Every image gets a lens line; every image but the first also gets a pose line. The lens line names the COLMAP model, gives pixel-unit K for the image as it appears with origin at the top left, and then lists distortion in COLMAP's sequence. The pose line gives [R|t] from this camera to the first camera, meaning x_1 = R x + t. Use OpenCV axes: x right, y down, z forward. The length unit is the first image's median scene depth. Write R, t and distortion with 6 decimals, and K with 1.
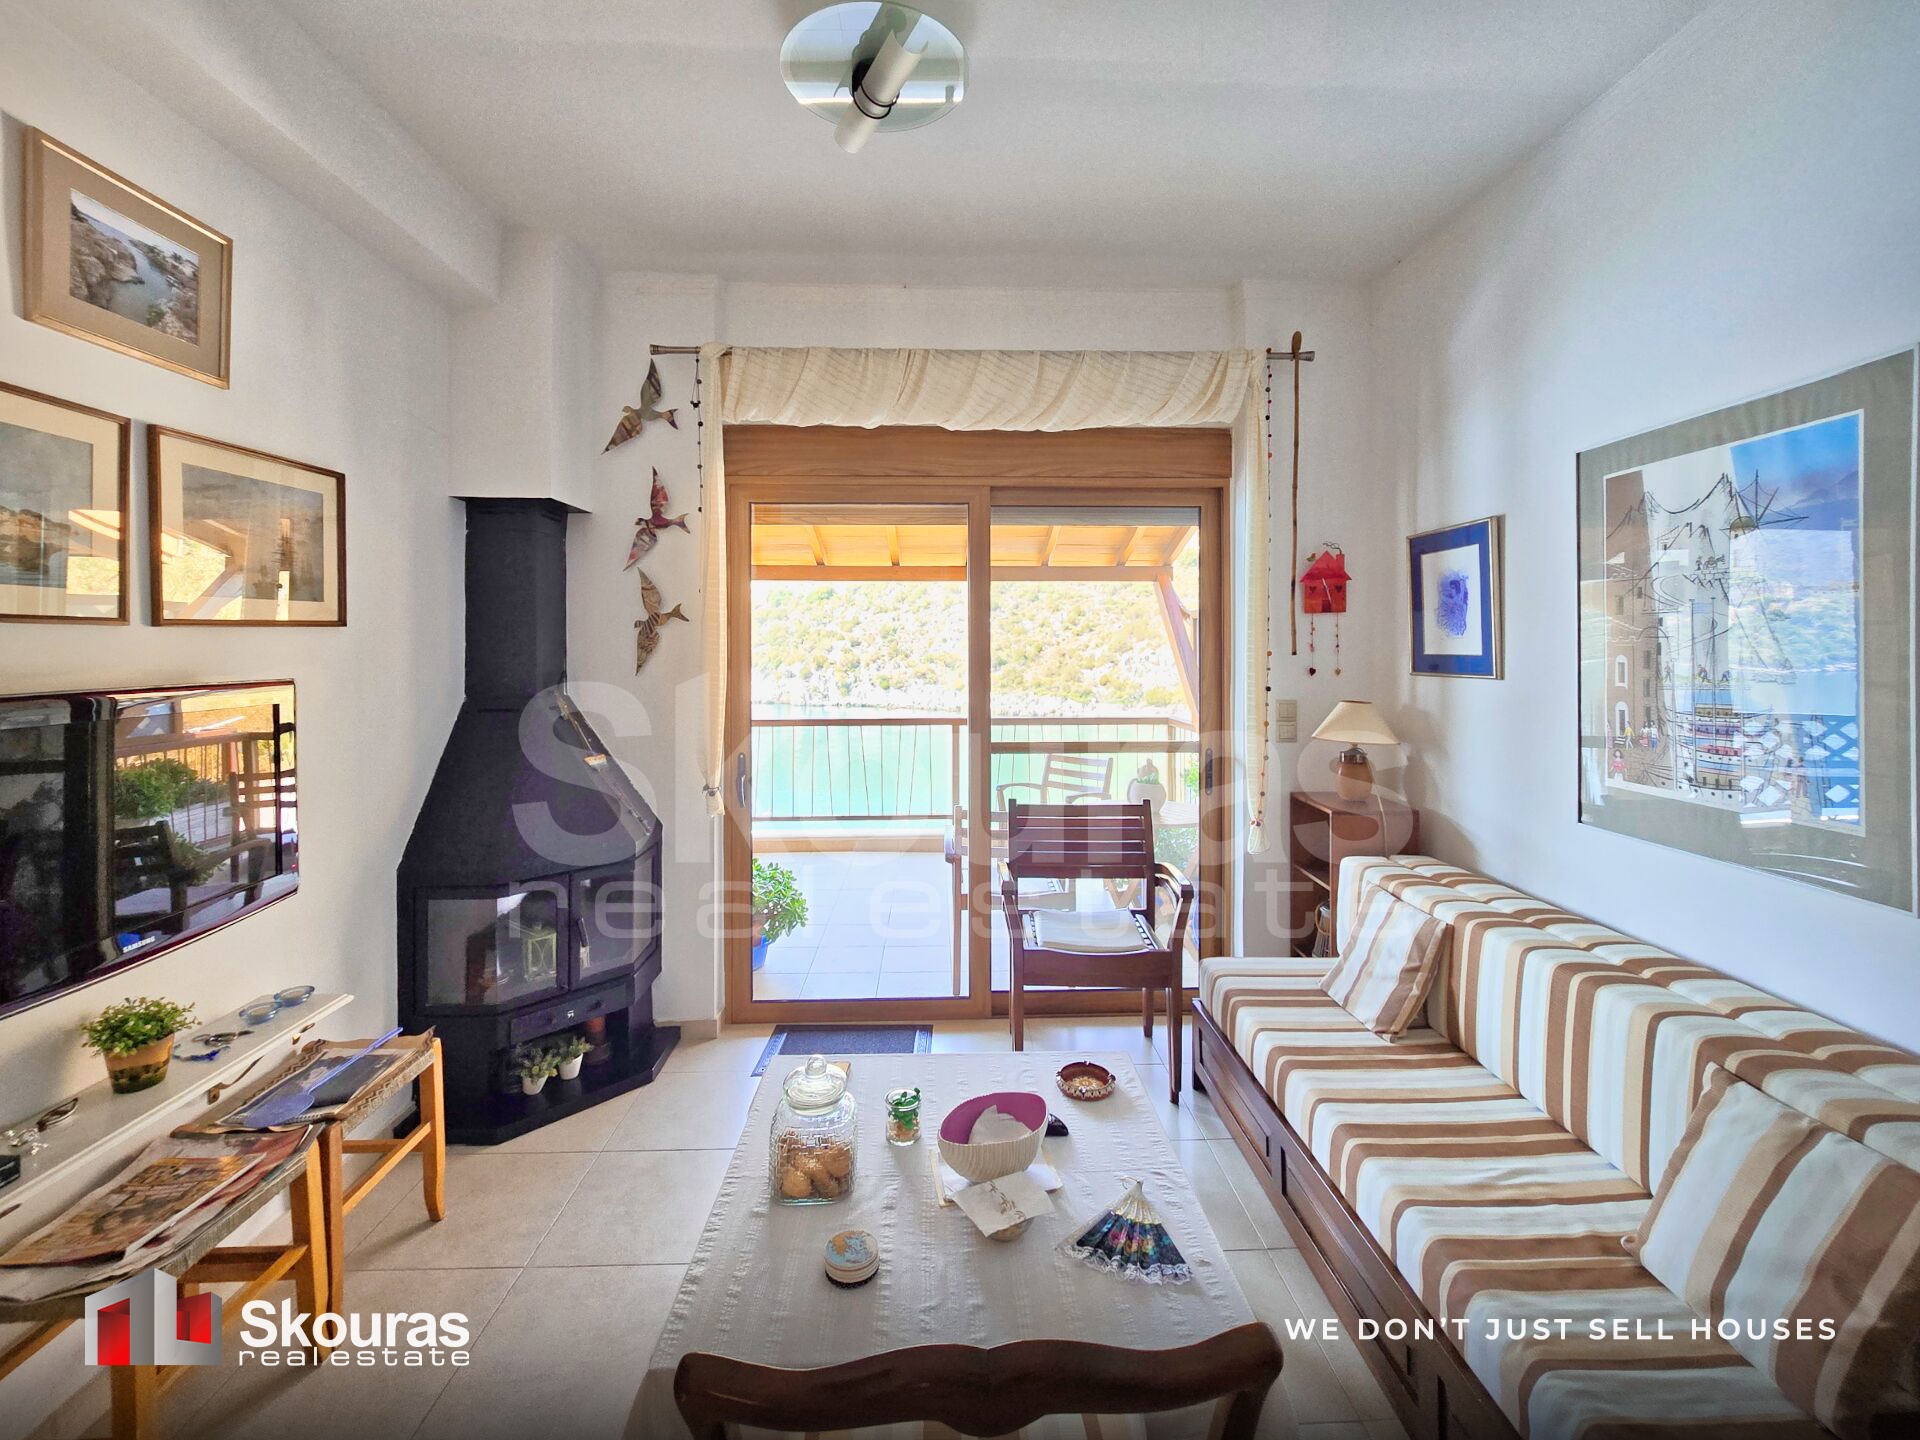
lens RADIAL K [[814.4, 0, 958.5], [0, 814.4, 647.7], [0, 0, 1]] dist [-0.002943, -0.001572]
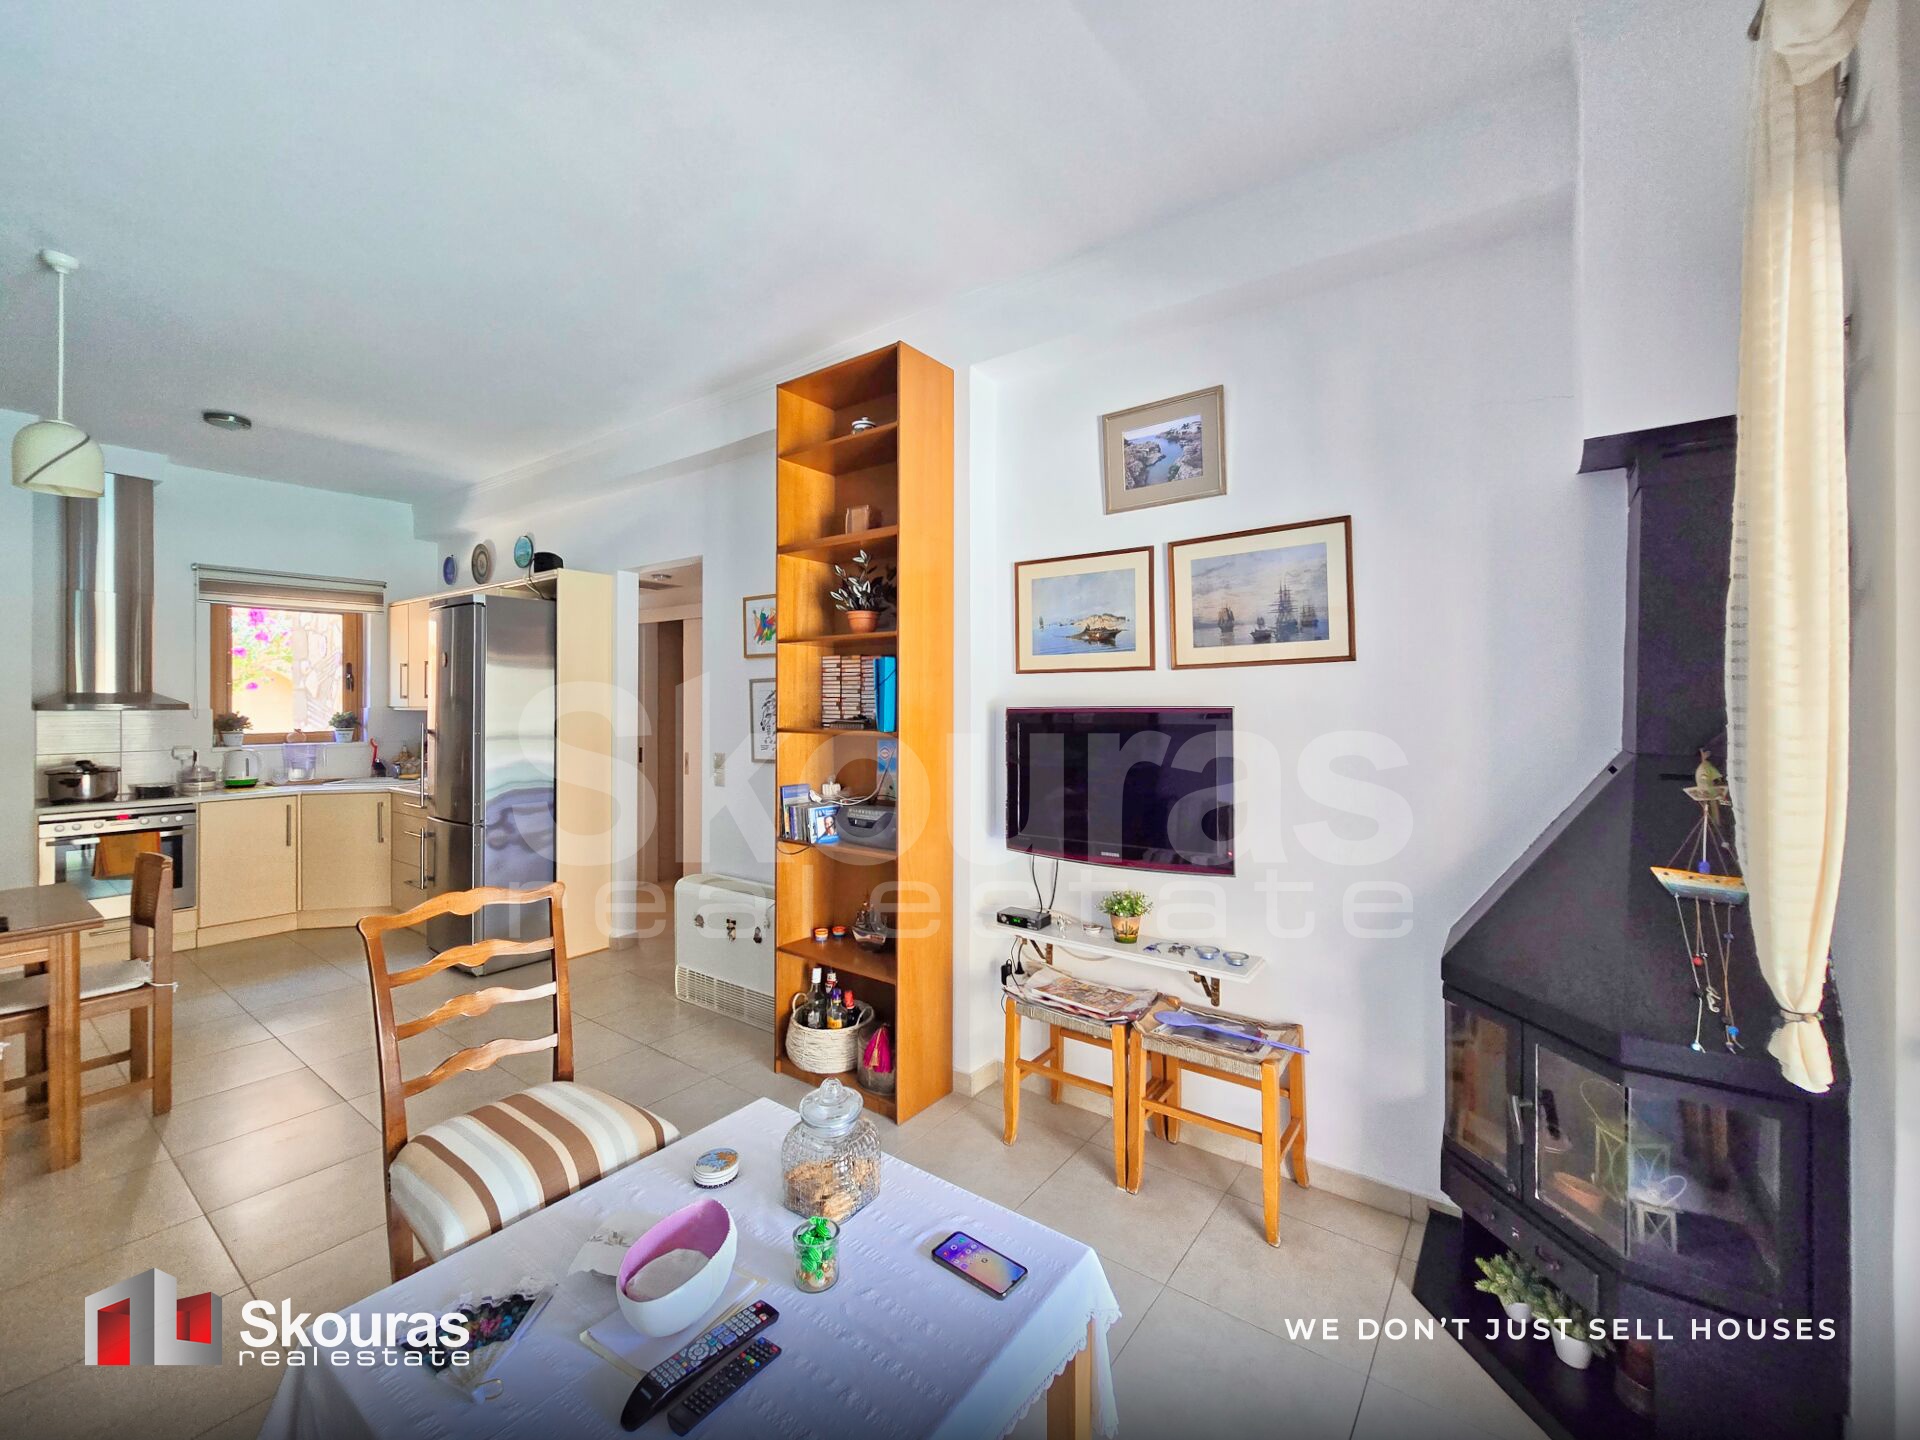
lens RADIAL K [[786.8, 0, 960.6], [0, 786.8, 696.4], [0, 0, 1]] dist [-0.001102, -0.001220]
pose [[-0.620691, -0.000074, -0.784056, 0.264053], [0.002905, 0.999993, -0.002395, 0.015480], [0.784050, -0.003764, -0.620686, 0.928115]]
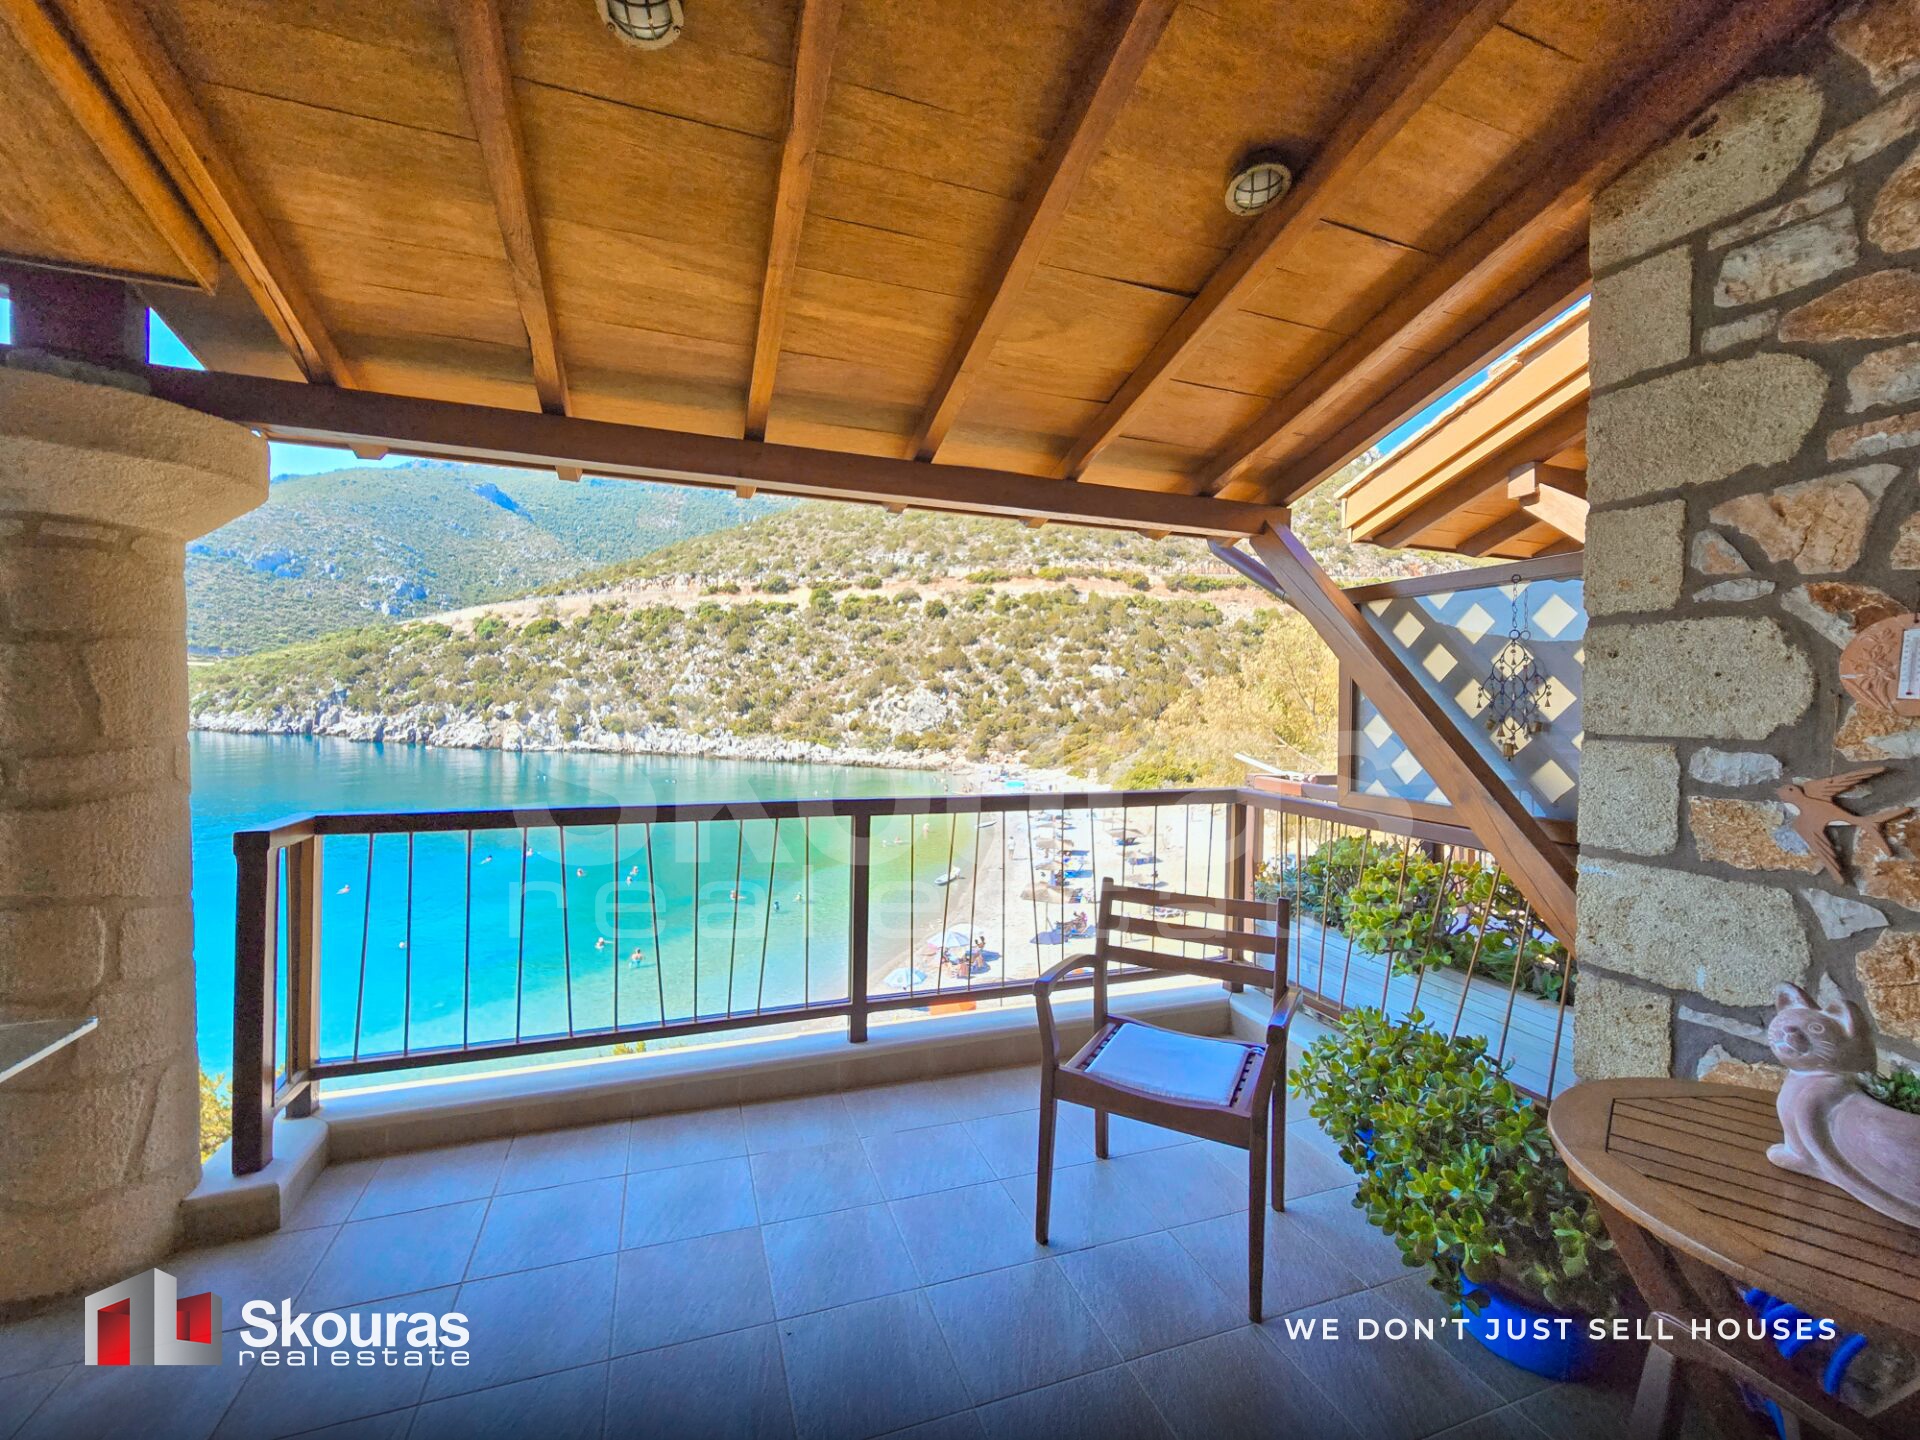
lens RADIAL K [[791.6, 0, 963.3], [0, 791.6, 699.9], [0, 0, 1]] dist [-0.003007, 0.000520]
pose [[0.948308, 0.017934, 0.316844, -0.200105], [-0.020569, 0.999776, 0.004974, 0.050543], [-0.316684, -0.011234, 0.948465, 1.147318]]
